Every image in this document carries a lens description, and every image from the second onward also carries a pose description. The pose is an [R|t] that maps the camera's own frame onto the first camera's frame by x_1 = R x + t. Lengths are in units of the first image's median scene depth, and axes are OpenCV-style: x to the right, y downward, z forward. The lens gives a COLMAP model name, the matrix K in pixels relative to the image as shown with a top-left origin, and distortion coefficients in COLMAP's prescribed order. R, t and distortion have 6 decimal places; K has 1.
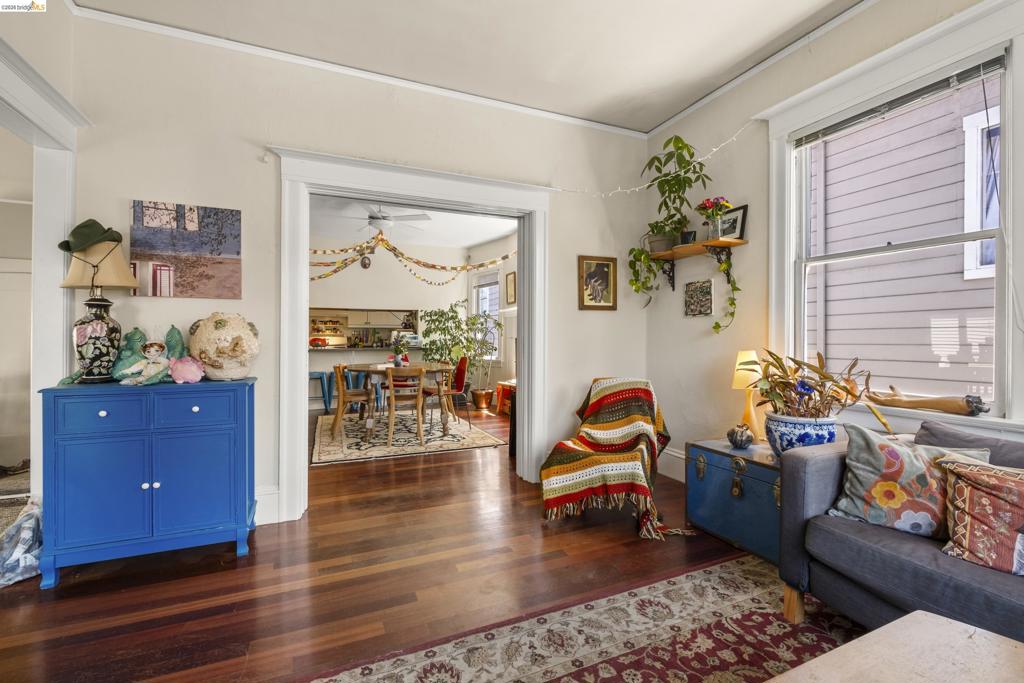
lens RADIAL K [[448.2, 0, 509.4], [0, 448.2, 337.9], [0, 0, 1]] dist [-0.003244, -0.001734]
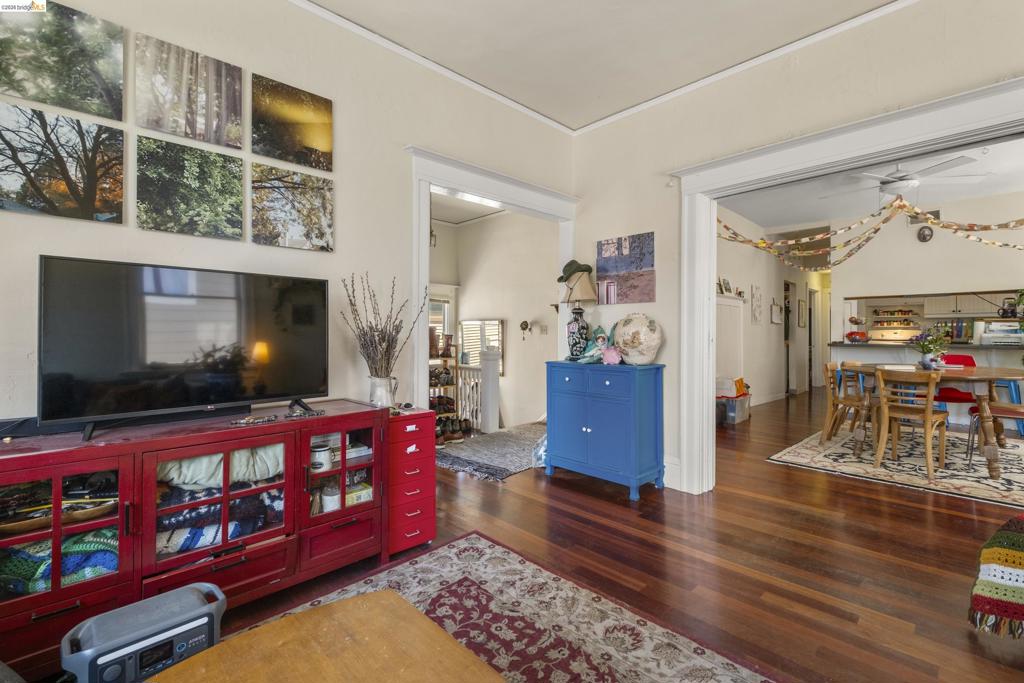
lens RADIAL K [[448.2, 0, 516.3], [0, 448.2, 327.1], [0, 0, 1]] dist [-0.003244, -0.001734]
pose [[0.349661, -0.010668, -0.936816, 0.486845], [0.002751, 0.999943, -0.010361, -0.003581], [0.936872, 0.001046, 0.349670, 0.214107]]
